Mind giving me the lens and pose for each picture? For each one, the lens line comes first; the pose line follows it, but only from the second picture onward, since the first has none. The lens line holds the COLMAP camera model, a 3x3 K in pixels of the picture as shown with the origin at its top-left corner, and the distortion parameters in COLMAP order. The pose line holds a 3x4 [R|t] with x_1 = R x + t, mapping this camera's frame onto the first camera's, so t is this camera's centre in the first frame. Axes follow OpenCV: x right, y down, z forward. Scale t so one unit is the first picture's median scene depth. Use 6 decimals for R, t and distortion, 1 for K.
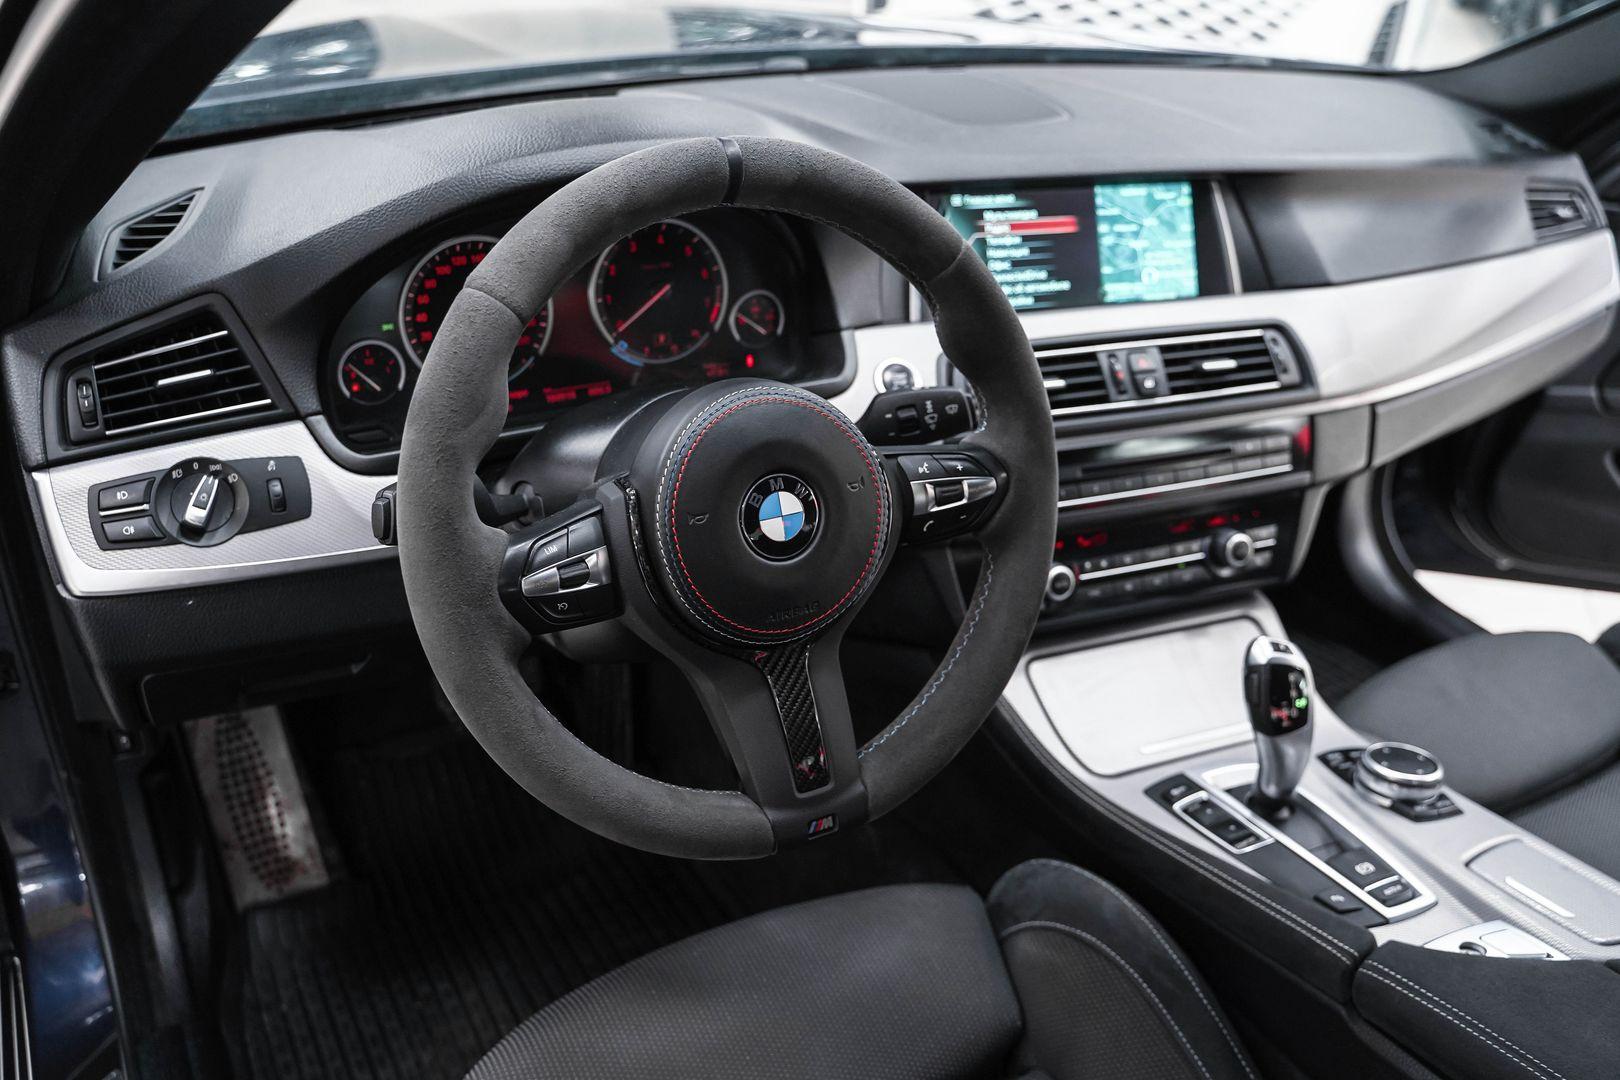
lens RADIAL K [[1356.8, 0, 785.4], [0, 1356.8, 543.1], [0, 0, 1]] dist [-0.117742, 0.087362]
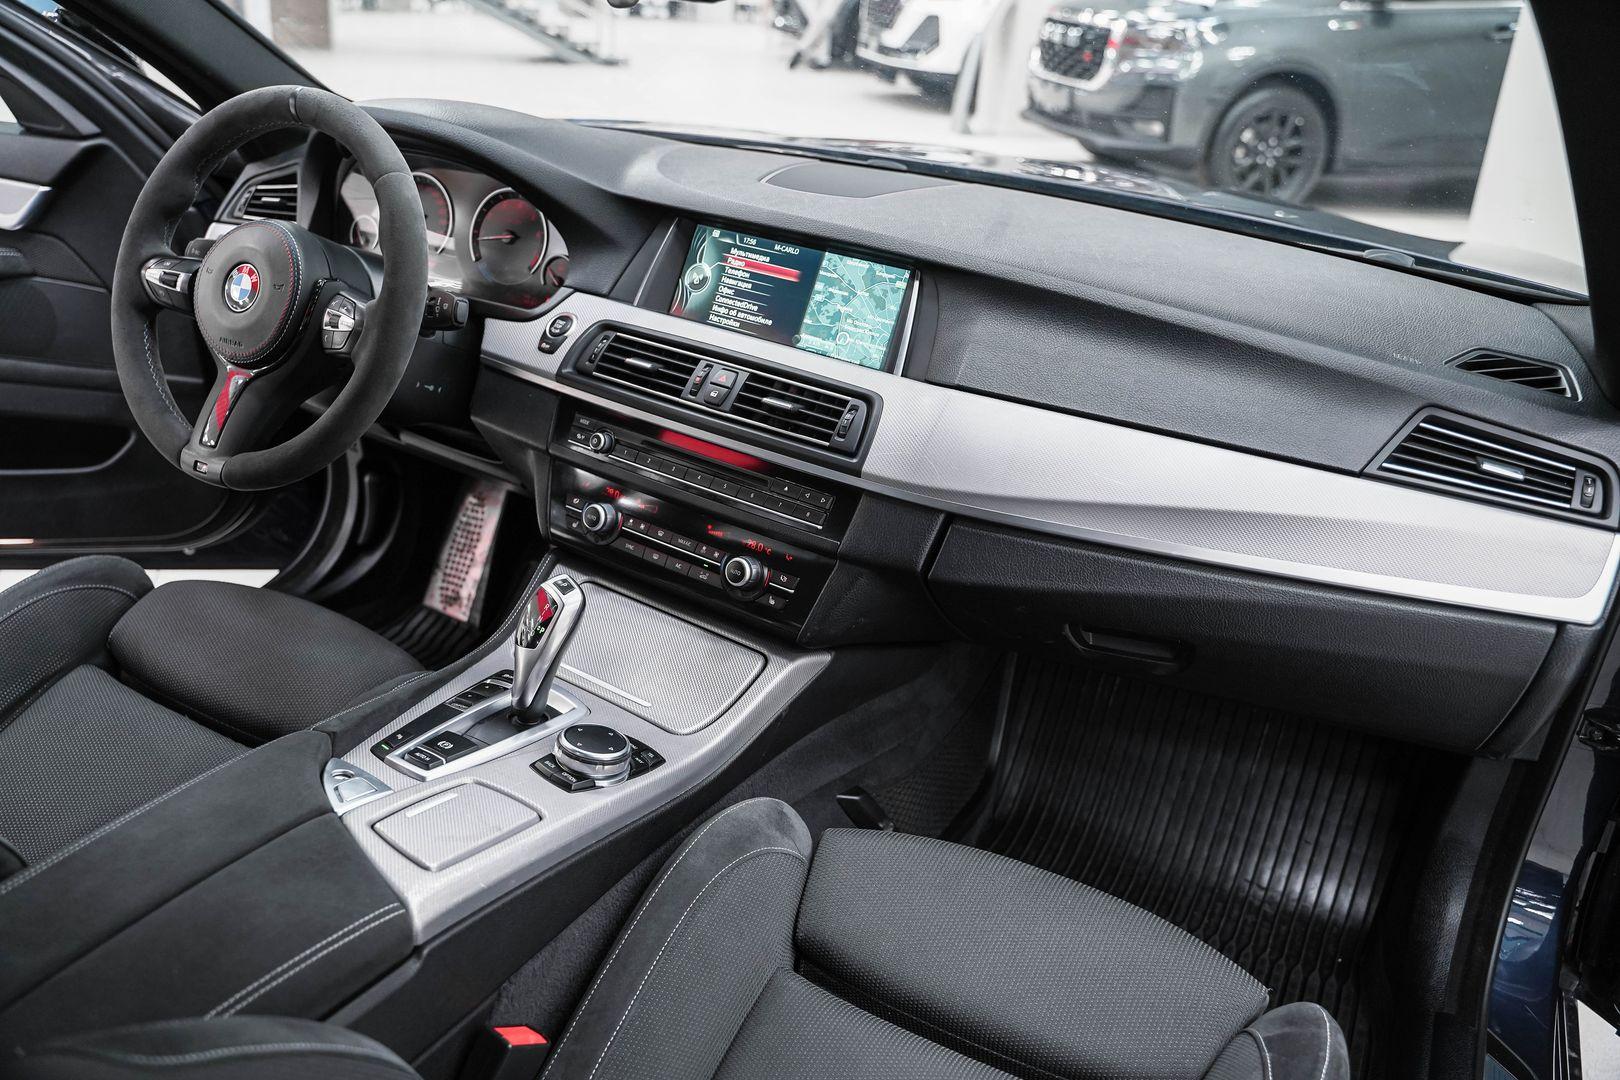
lens RADIAL K [[1305.8, 0, 803.7], [0, 1305.8, 534.4], [0, 0, 1]] dist [-0.116183, 0.090736]
pose [[0.549859, 0.325411, -0.769261, 1.308659], [-0.454341, 0.889341, 0.051449, -0.111425], [0.700878, 0.321217, 0.636860, 0.400807]]
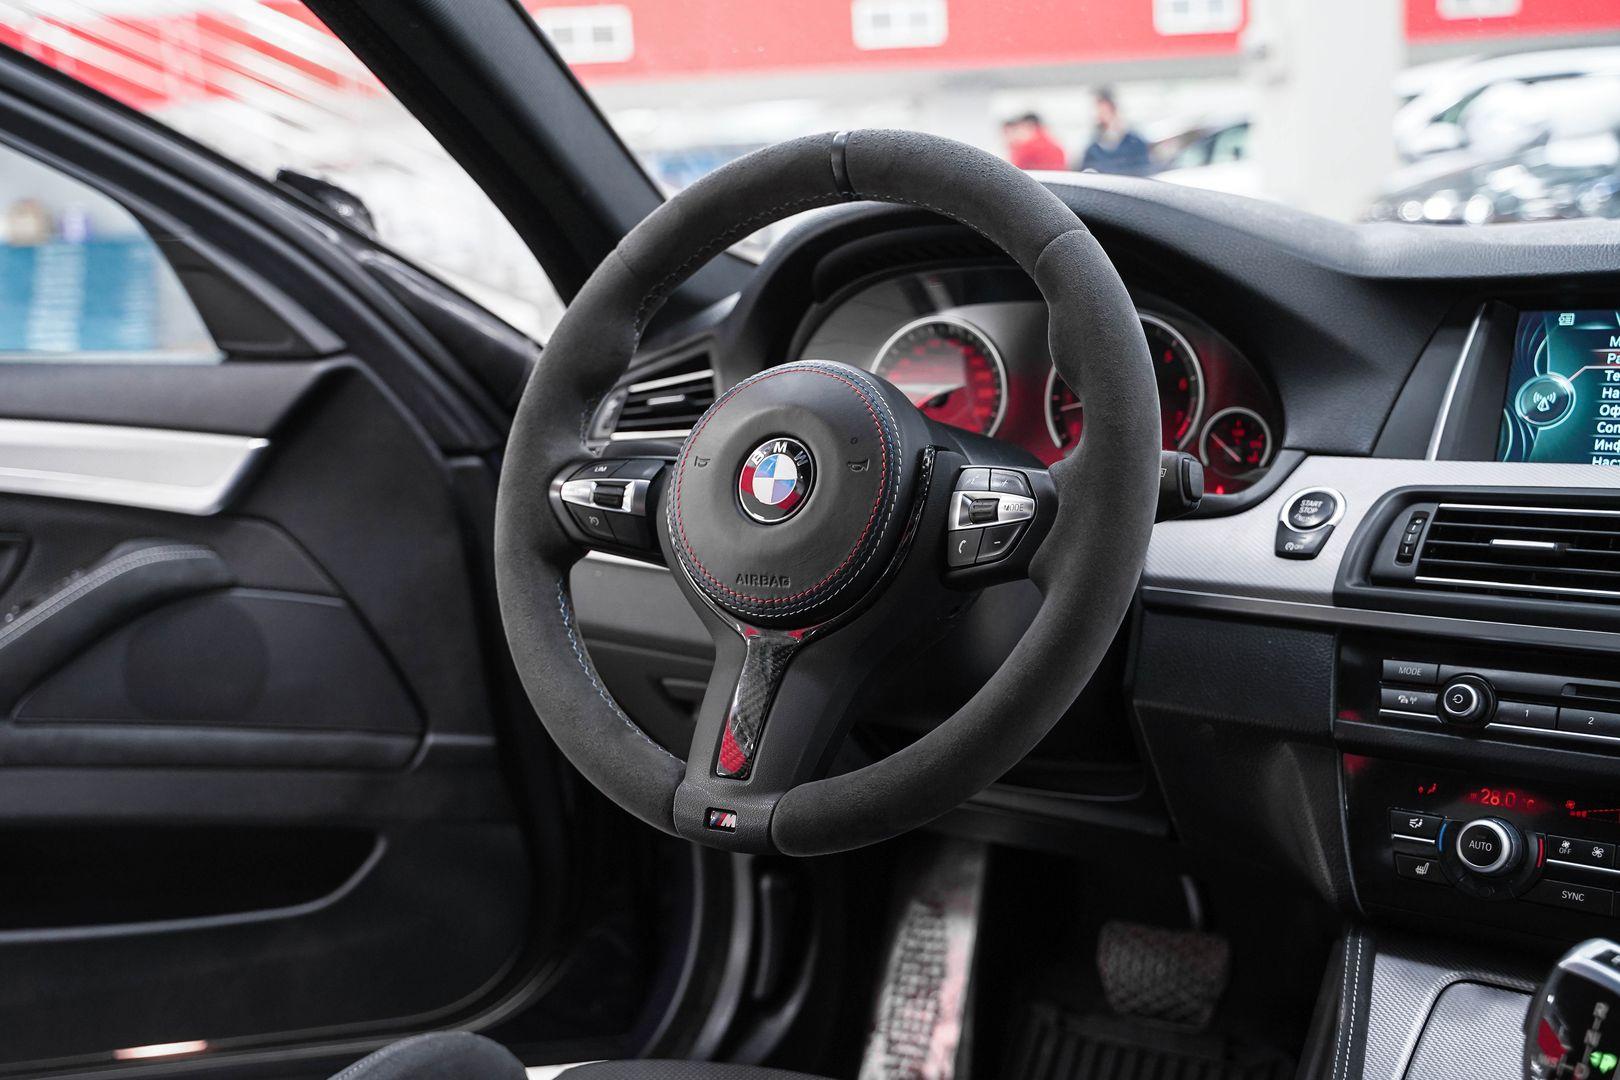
lens RADIAL K [[1778.6, 0, 810.0], [0, 1778.6, 540.0], [0, 0, 1]] dist [-0.004554, 0.030534]
pose [[0.490041, 0.058354, -0.869744, 0.814734], [-0.364350, 0.920131, -0.143552, 0.141187], [0.791902, 0.387238, 0.472163, 0.314551]]
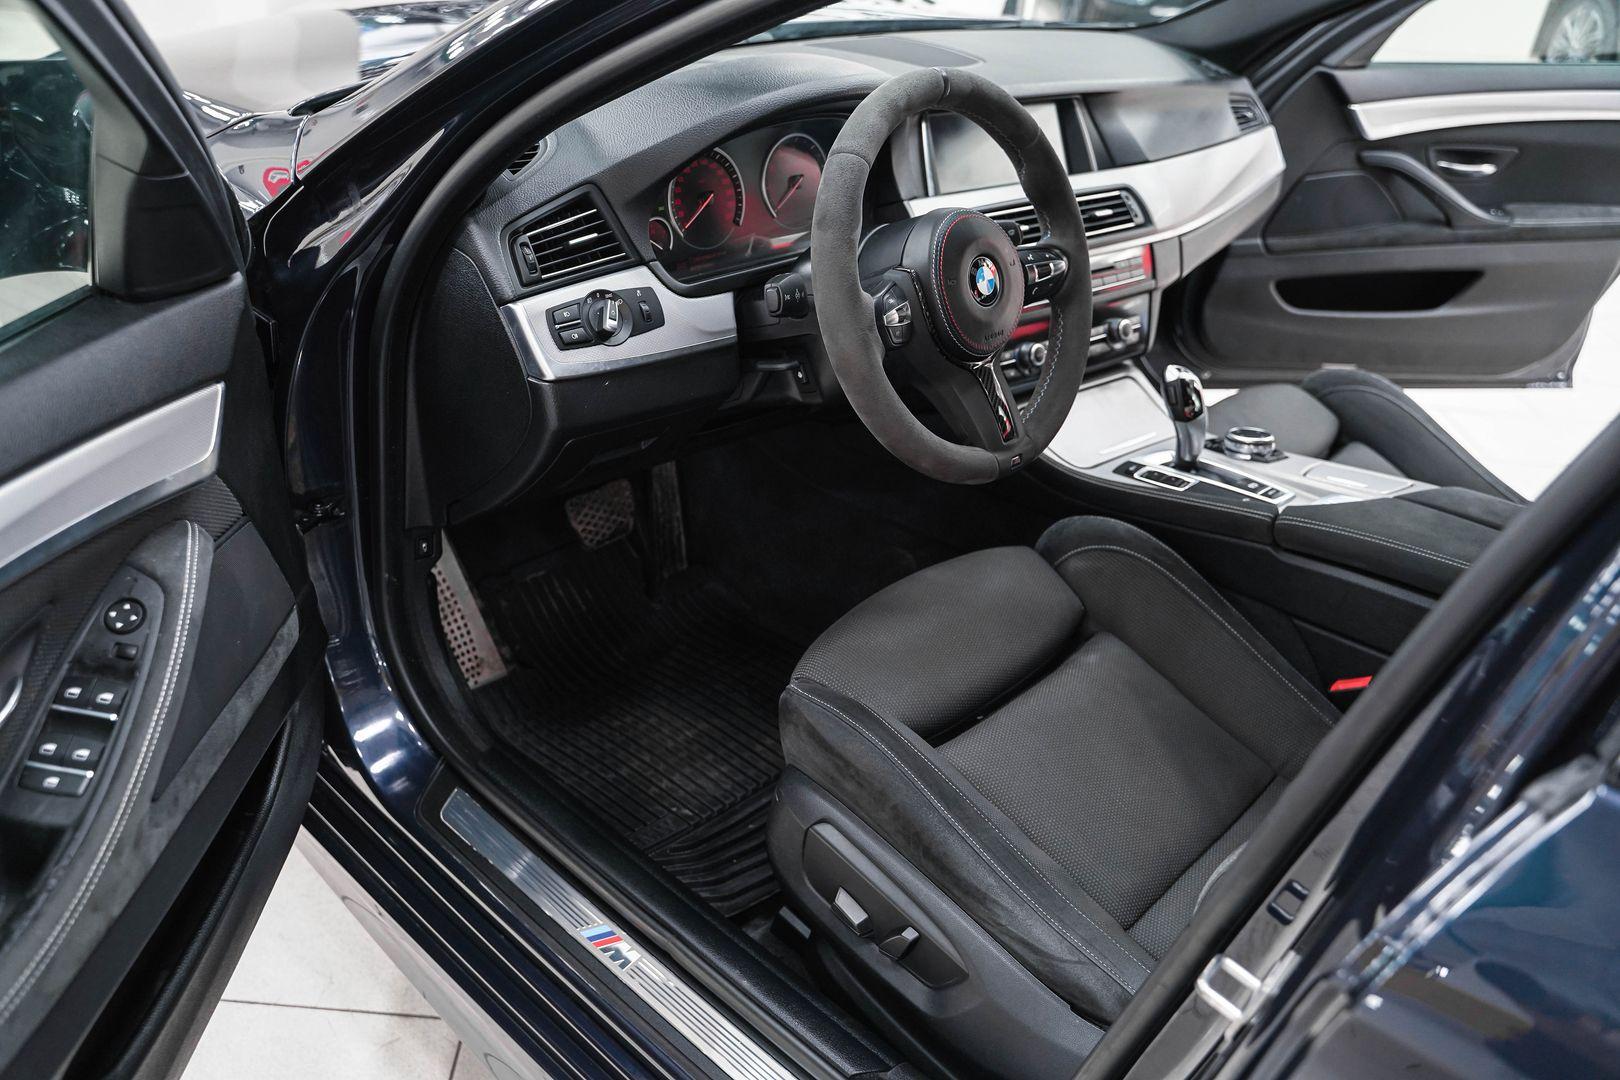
lens RADIAL K [[1305.8, 0, 803.7], [0, 1305.8, 534.4], [0, 0, 1]] dist [-0.116183, 0.090736]
pose [[0.950639, -0.140363, 0.276739, -0.539579], [0.136492, 0.990081, 0.033303, 0.159319], [-0.278668, 0.006113, 0.960368, -0.405616]]
